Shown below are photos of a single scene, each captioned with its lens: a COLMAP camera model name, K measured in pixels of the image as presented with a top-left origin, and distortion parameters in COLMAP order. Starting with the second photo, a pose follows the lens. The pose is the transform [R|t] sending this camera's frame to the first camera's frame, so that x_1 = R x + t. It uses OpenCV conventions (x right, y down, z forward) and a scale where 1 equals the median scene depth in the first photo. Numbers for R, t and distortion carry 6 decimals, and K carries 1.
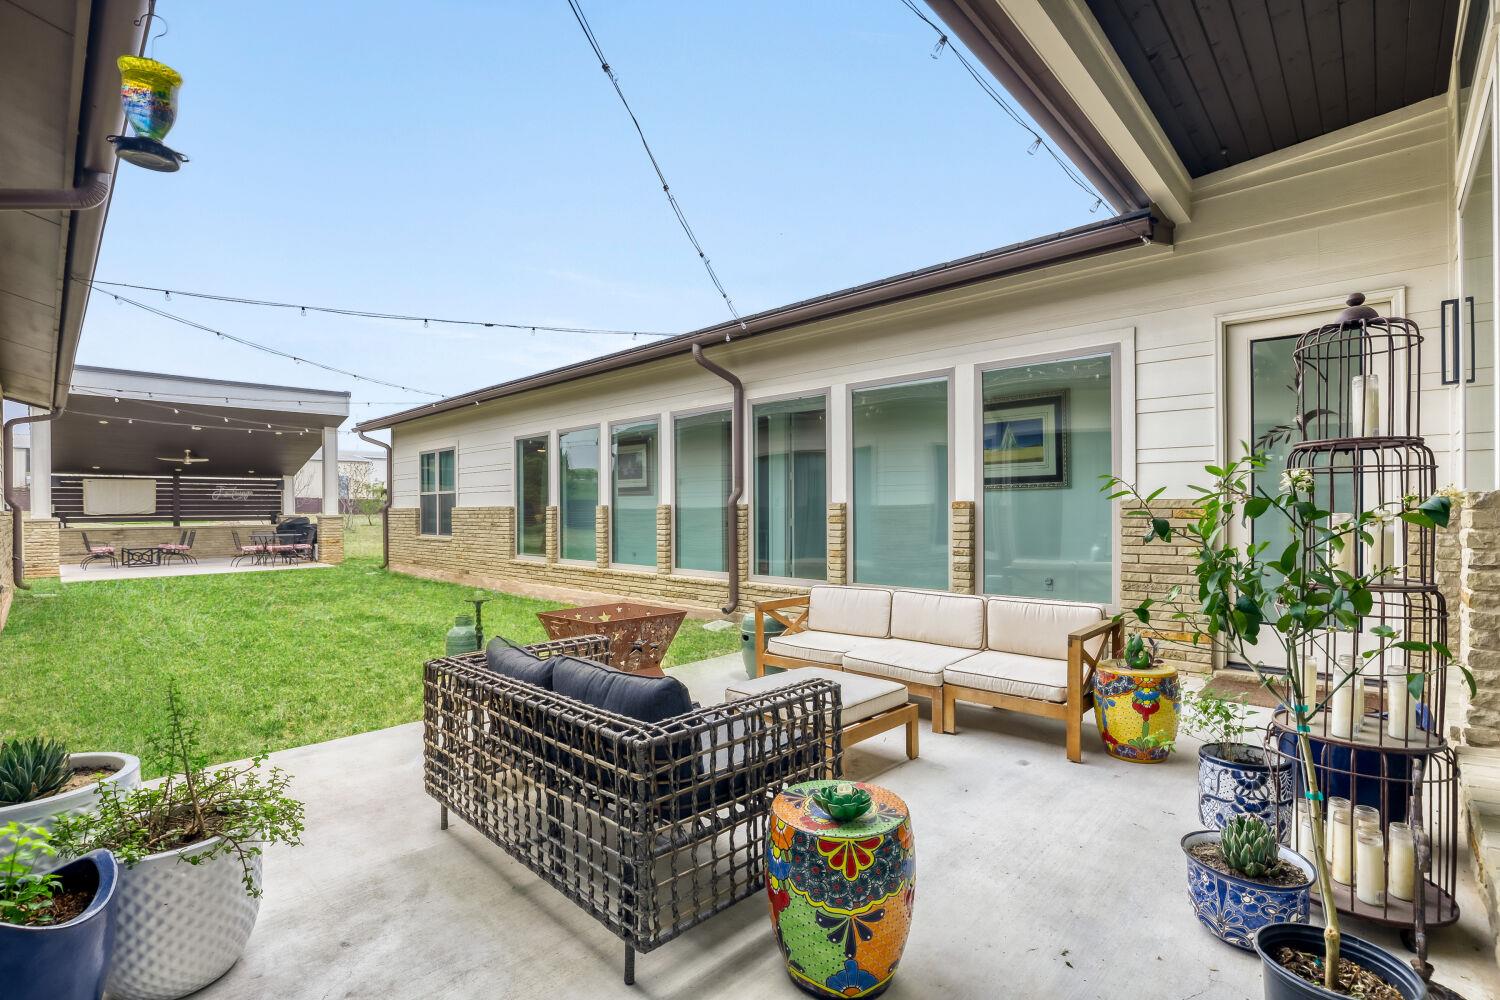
lens RADIAL K [[677.3, 0, 739.5], [0, 677.3, 511.6], [0, 0, 1]] dist [-0.015832, 0.000071]
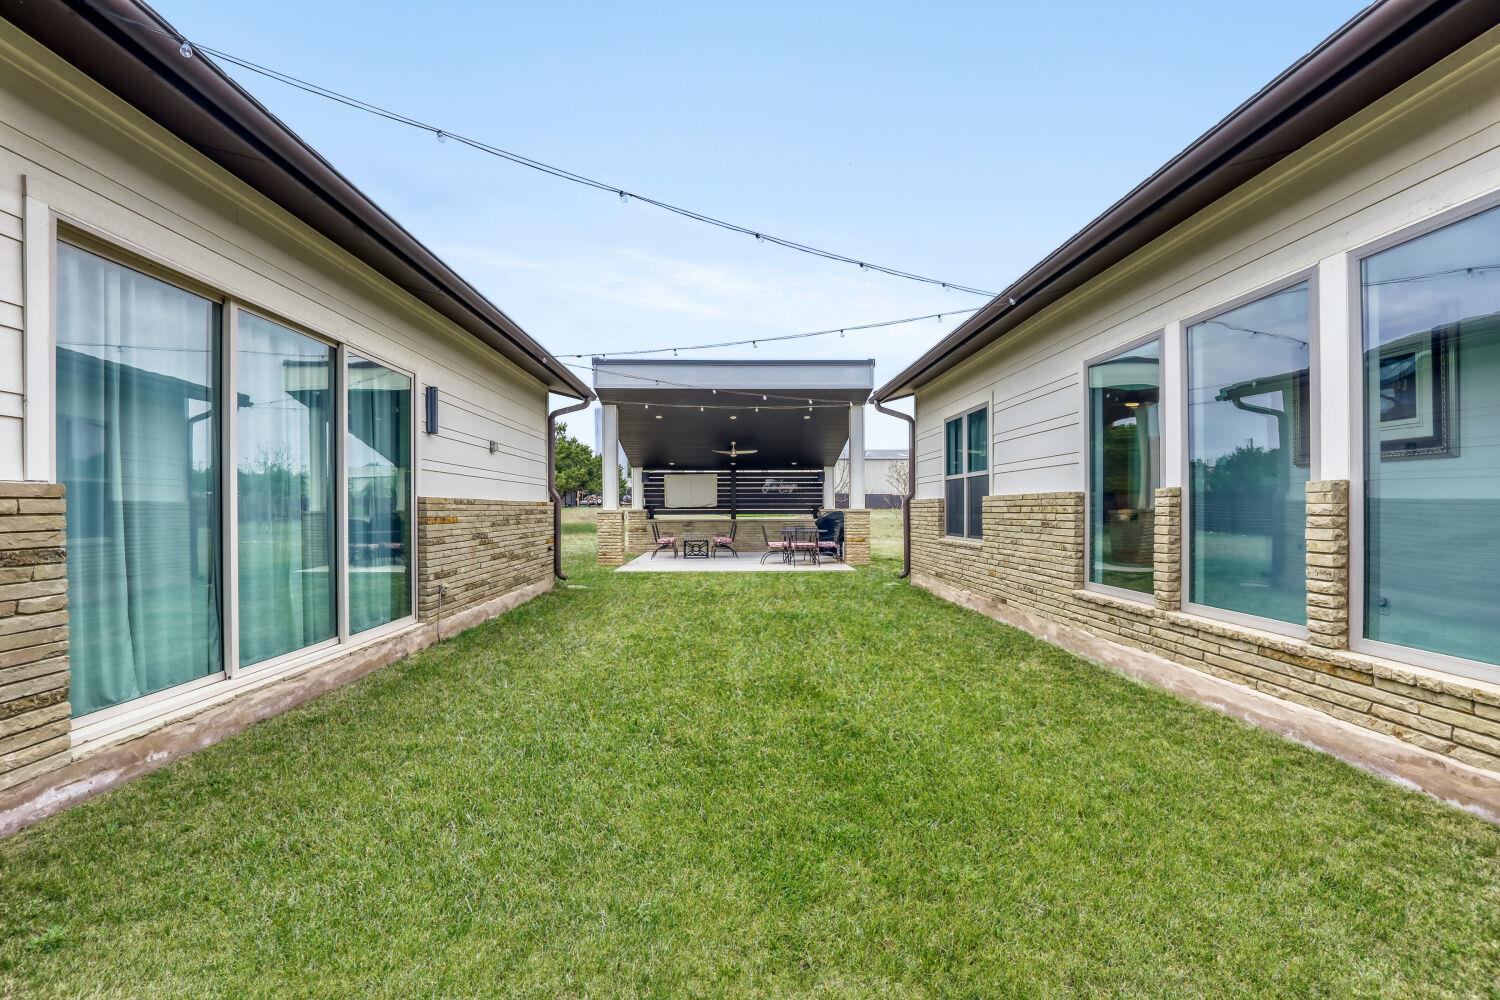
lens RADIAL K [[677.3, 0, 737.7], [0, 677.3, 508.6], [0, 0, 1]] dist [-0.015832, 0.000071]
pose [[0.693019, 0.003312, -0.720911, -0.104956], [-0.003185, 0.999994, 0.001533, 0.004613], [0.720912, 0.001234, 0.693026, 0.328518]]
